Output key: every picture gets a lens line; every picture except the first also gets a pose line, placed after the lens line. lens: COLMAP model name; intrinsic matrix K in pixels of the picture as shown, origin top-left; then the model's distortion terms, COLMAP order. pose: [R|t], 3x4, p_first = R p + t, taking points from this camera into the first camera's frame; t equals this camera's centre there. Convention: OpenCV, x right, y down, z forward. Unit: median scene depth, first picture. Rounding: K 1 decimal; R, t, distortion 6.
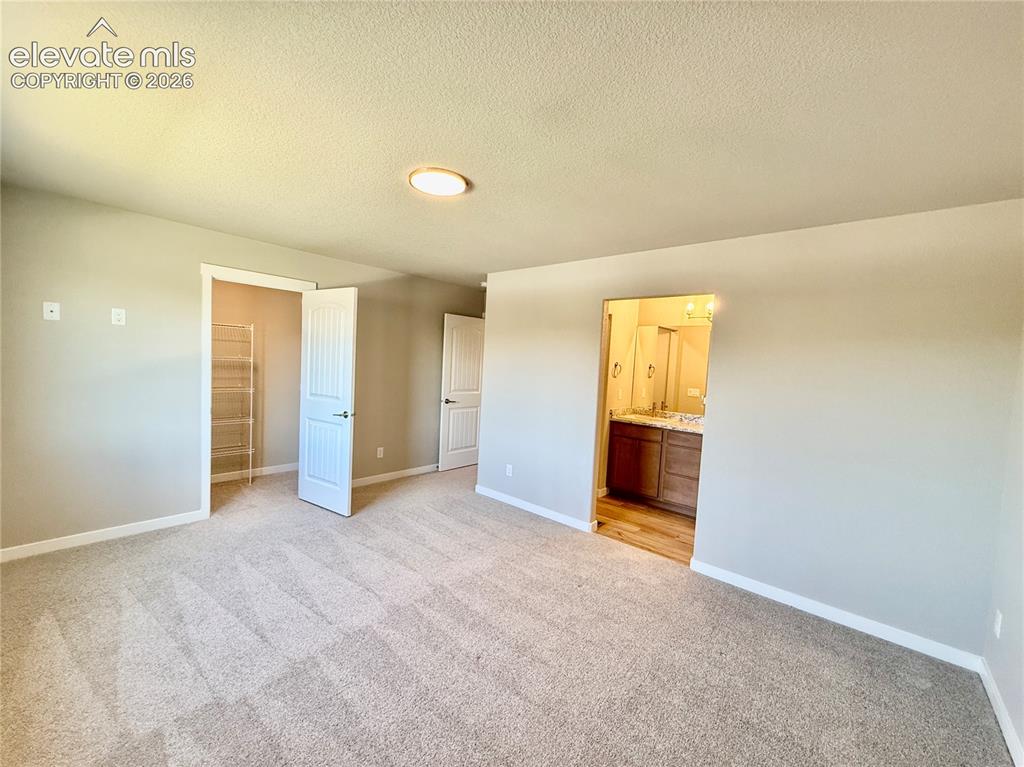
lens RADIAL K [[406.8, 0, 512.3], [0, 406.8, 383.7], [0, 0, 1]] dist [-0.002094, -0.000007]
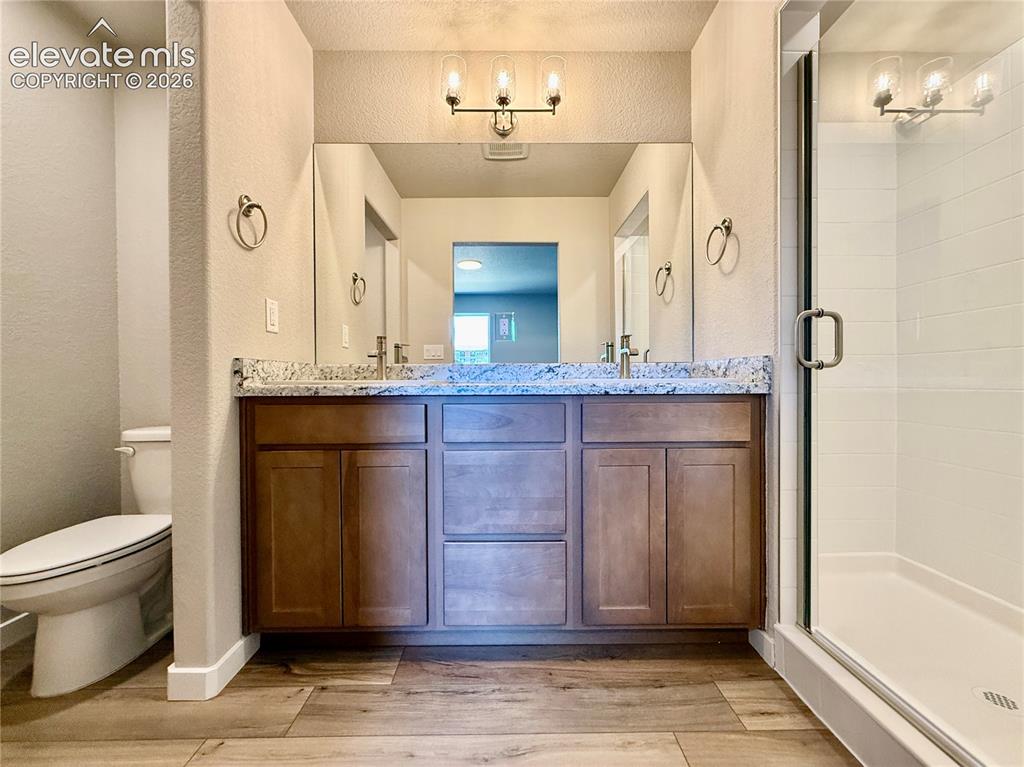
lens RADIAL K [[406.8, 0, 512.9], [0, 406.8, 380.5], [0, 0, 1]] dist [-0.002094, -0.000007]
pose [[0.747971, -0.065975, 0.660444, 0.213308], [0.086921, 0.996215, 0.001075, 0.100969], [-0.658015, 0.056602, 0.750874, 0.710292]]
